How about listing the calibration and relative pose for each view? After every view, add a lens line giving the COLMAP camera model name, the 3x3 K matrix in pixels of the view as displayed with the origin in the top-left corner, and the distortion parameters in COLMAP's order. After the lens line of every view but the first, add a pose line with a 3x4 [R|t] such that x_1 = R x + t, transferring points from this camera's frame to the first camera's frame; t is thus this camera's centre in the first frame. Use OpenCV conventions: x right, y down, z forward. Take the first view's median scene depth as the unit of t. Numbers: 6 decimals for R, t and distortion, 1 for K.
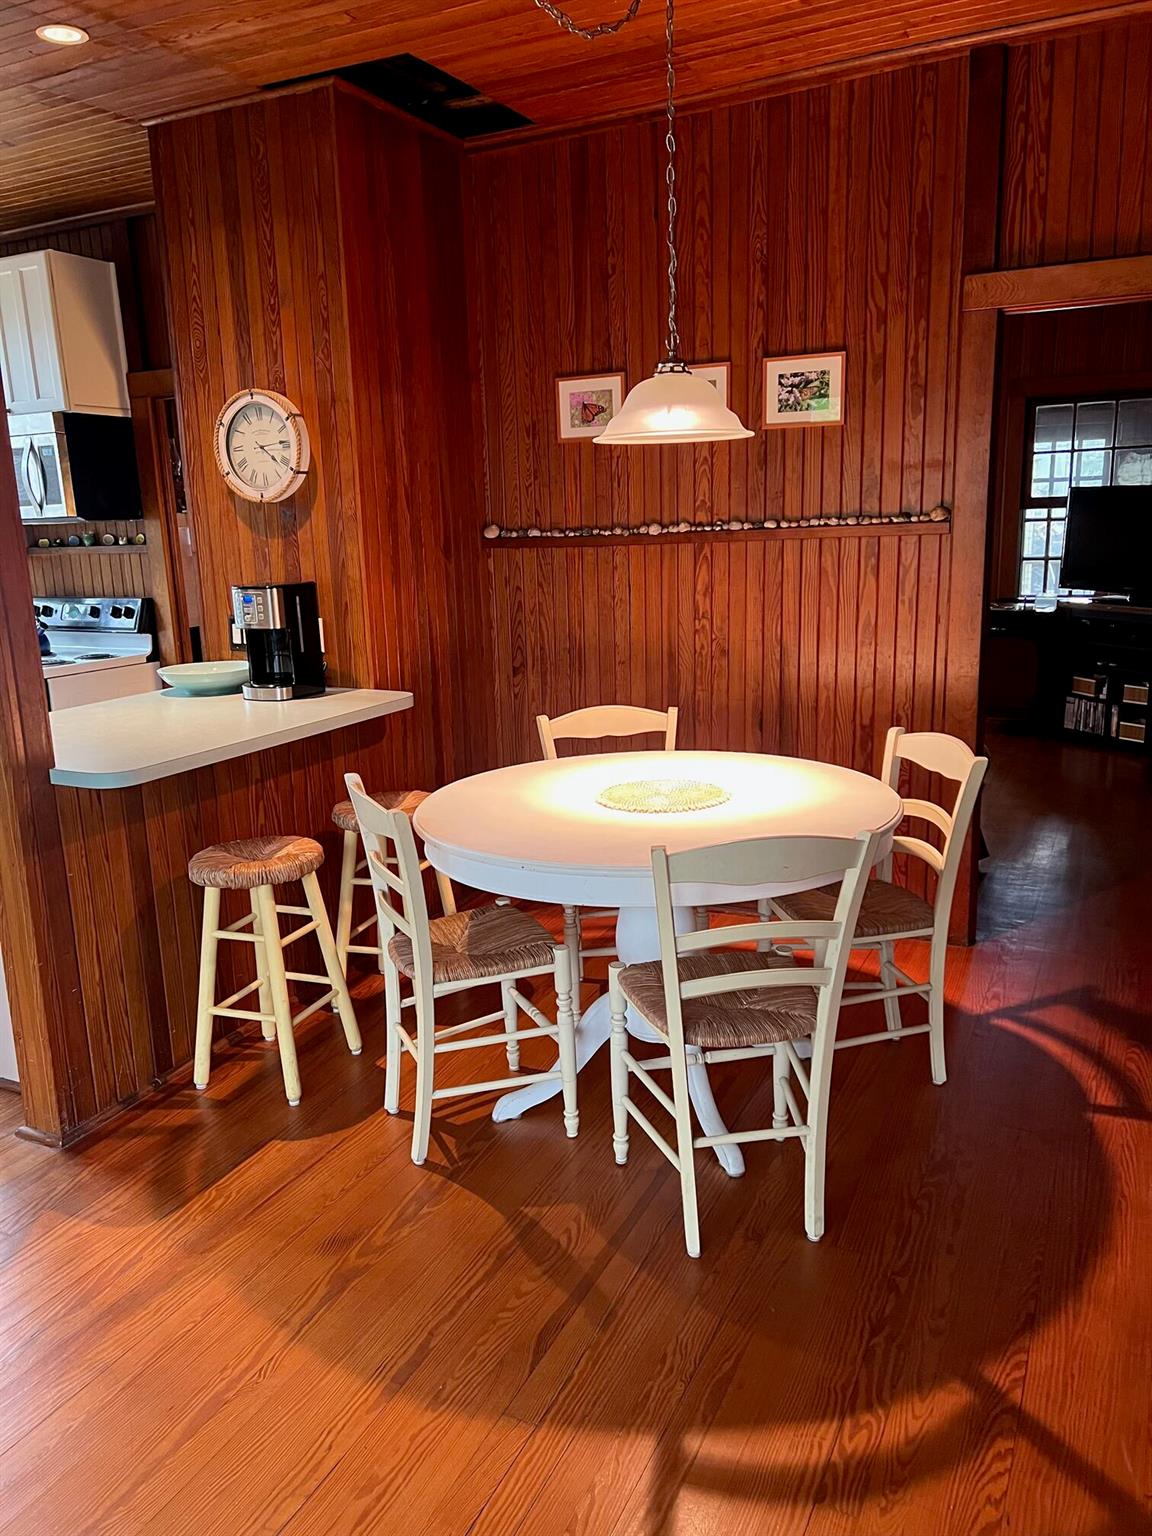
lens RADIAL K [[1147.4, 0, 572.1], [0, 1147.4, 778.0], [0, 0, 1]] dist [0.060105, -0.071034]
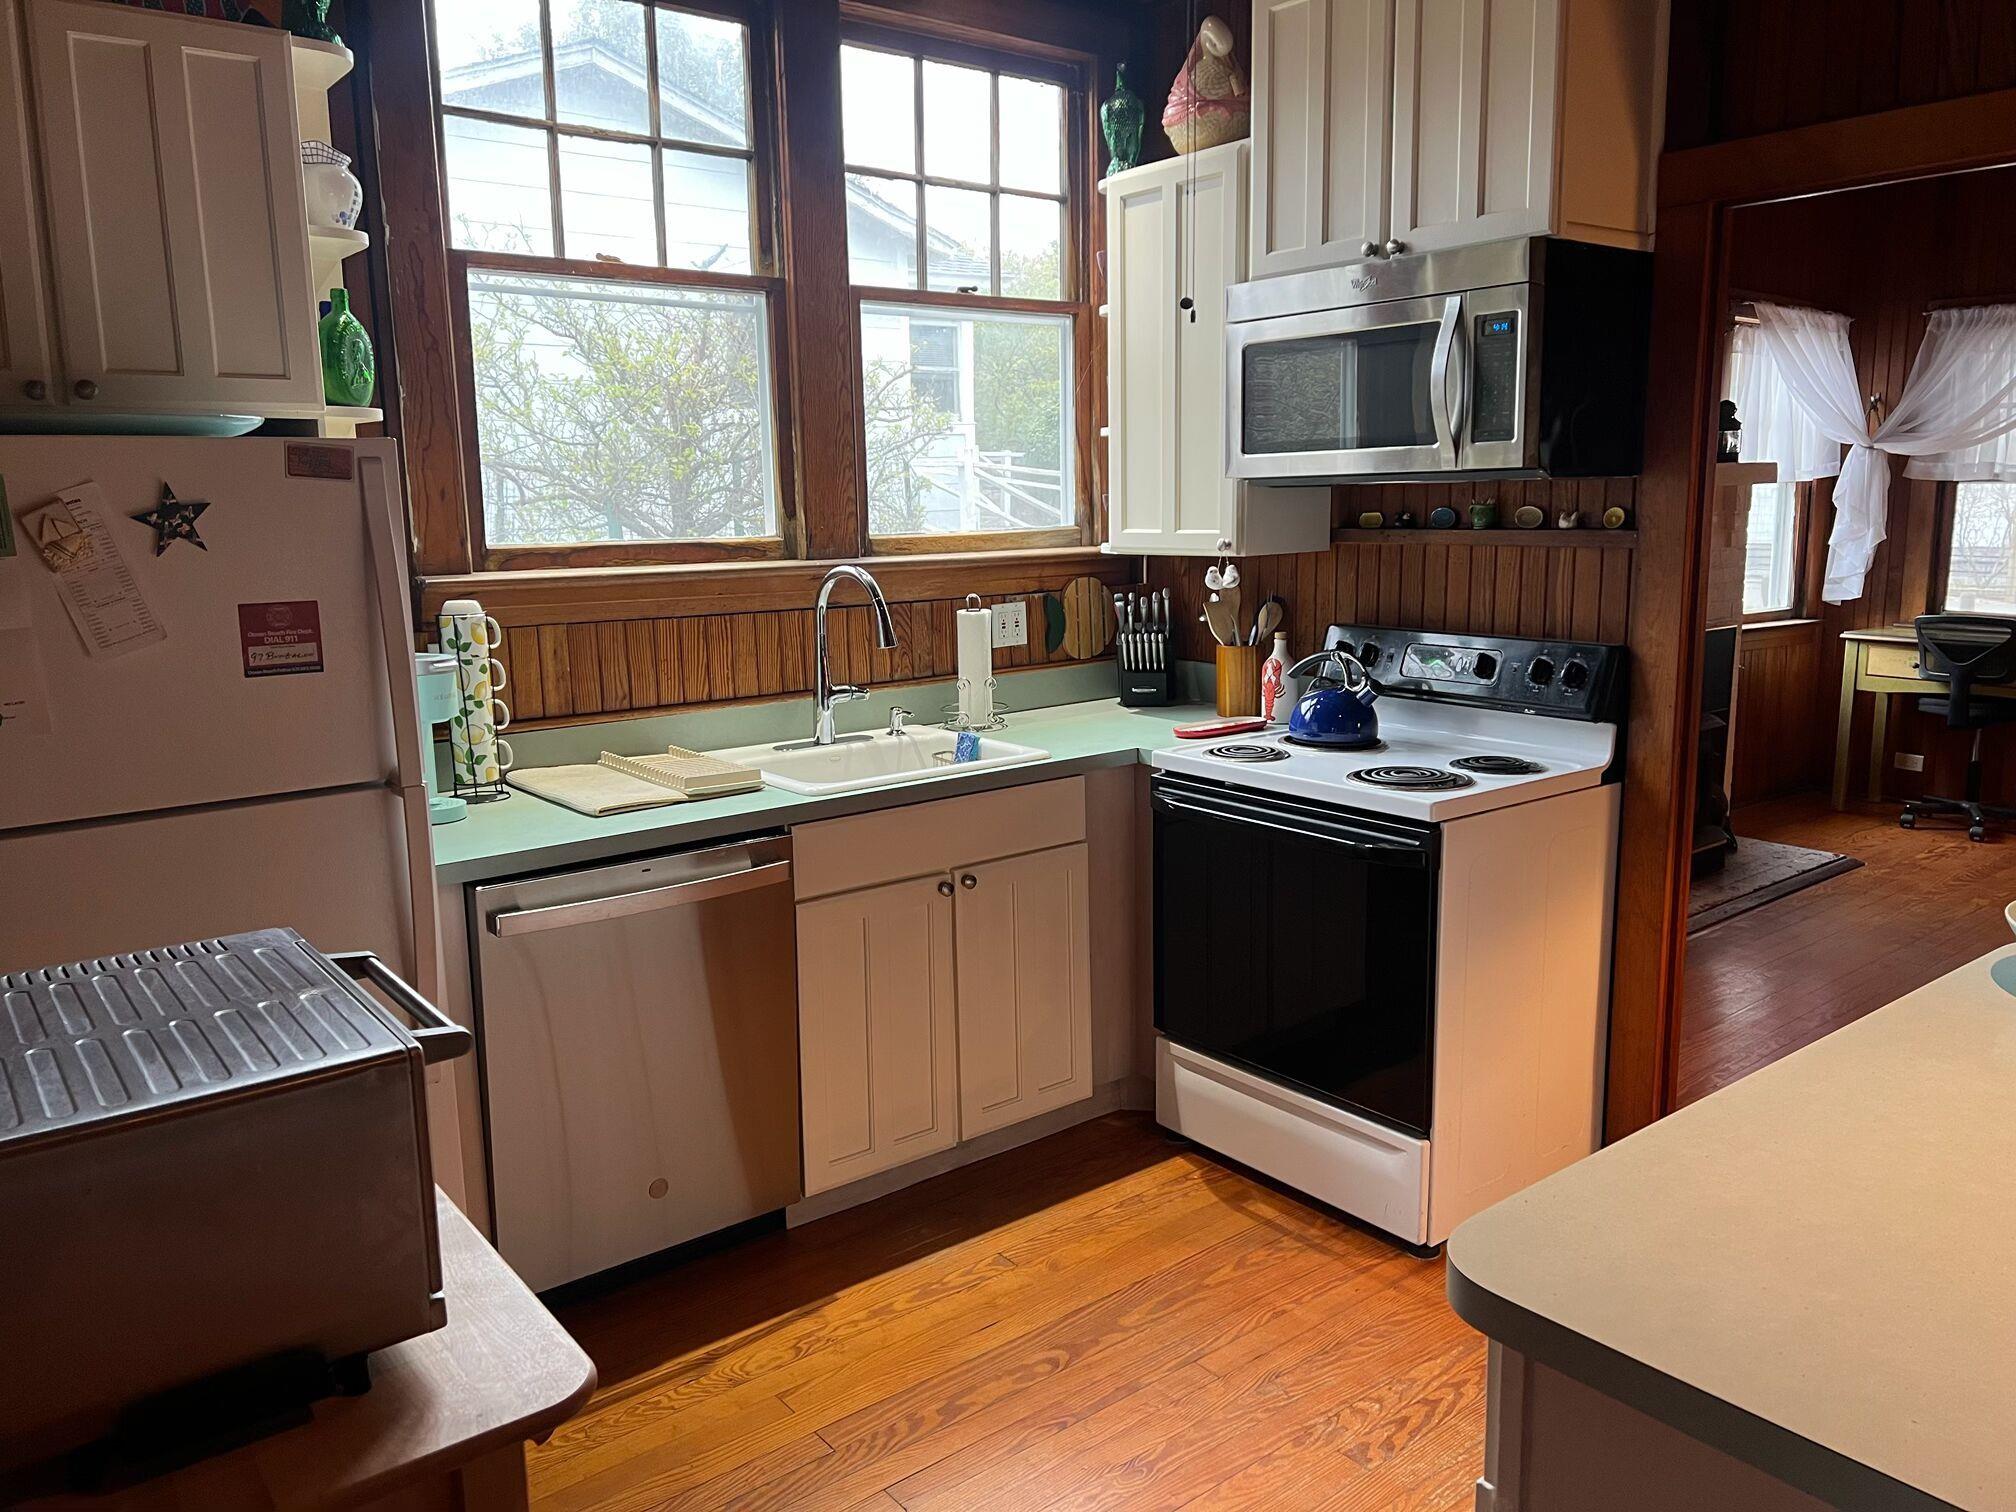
lens RADIAL K [[1506.0, 0, 1018.0], [0, 1506.0, 753.2], [0, 0, 1]] dist [0.060105, -0.071034]
pose [[0.905400, 0.092921, -0.414266, -0.474313], [-0.109930, 0.993788, -0.017347, -0.110503], [0.410080, 0.061247, 0.909991, 0.515194]]
